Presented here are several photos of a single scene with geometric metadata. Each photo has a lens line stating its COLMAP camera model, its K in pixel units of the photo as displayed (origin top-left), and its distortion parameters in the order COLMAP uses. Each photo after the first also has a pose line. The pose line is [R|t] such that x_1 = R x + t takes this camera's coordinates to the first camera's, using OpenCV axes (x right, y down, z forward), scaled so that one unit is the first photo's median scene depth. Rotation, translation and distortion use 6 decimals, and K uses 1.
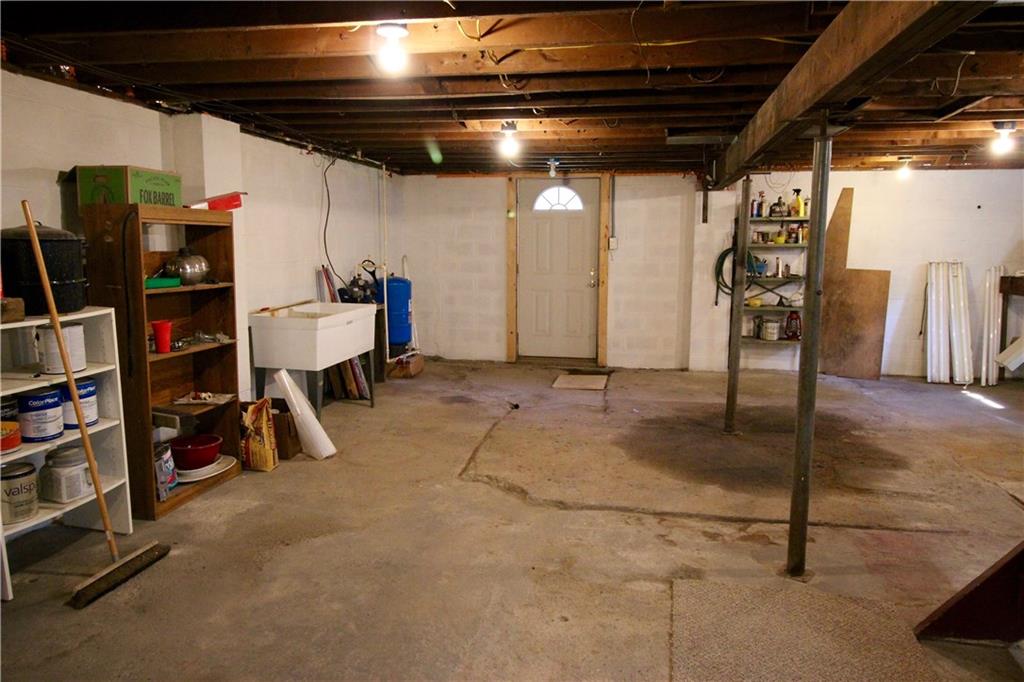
lens RADIAL K [[707.1, 0, 513.3], [0, 707.1, 340.5], [0, 0, 1]] dist [0.003288, -0.003106]
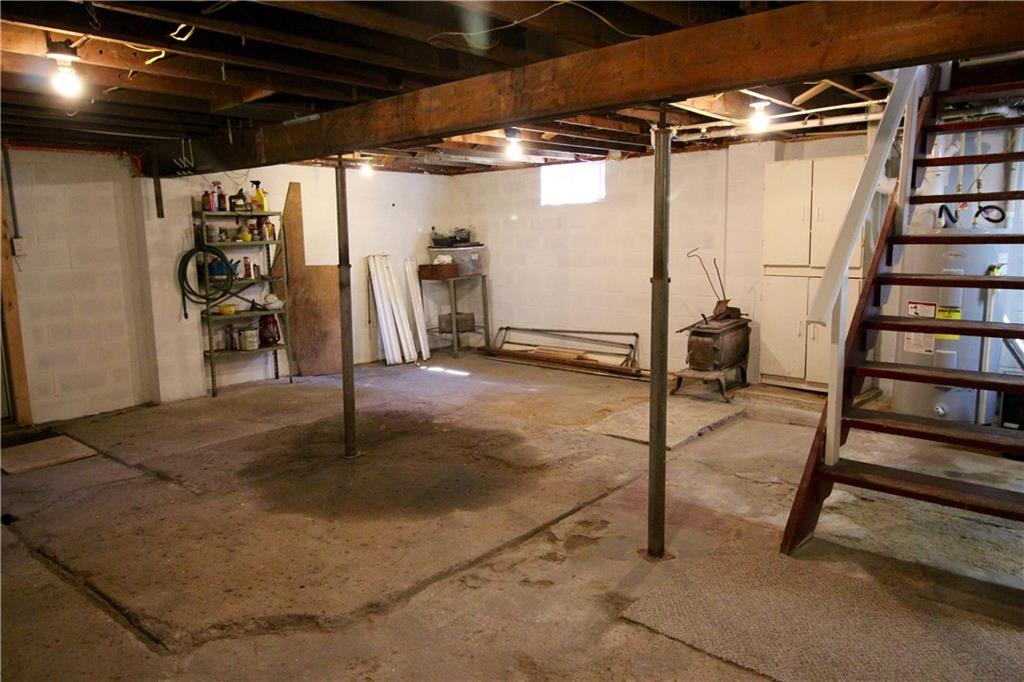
lens RADIAL K [[707.1, 0, 512.3], [0, 707.1, 338.8], [0, 0, 1]] dist [0.003288, -0.003106]
pose [[0.511825, -0.138436, 0.847862, -0.346059], [0.139925, 0.987186, 0.076716, -0.056929], [-0.847618, 0.079372, 0.524637, 0.394861]]
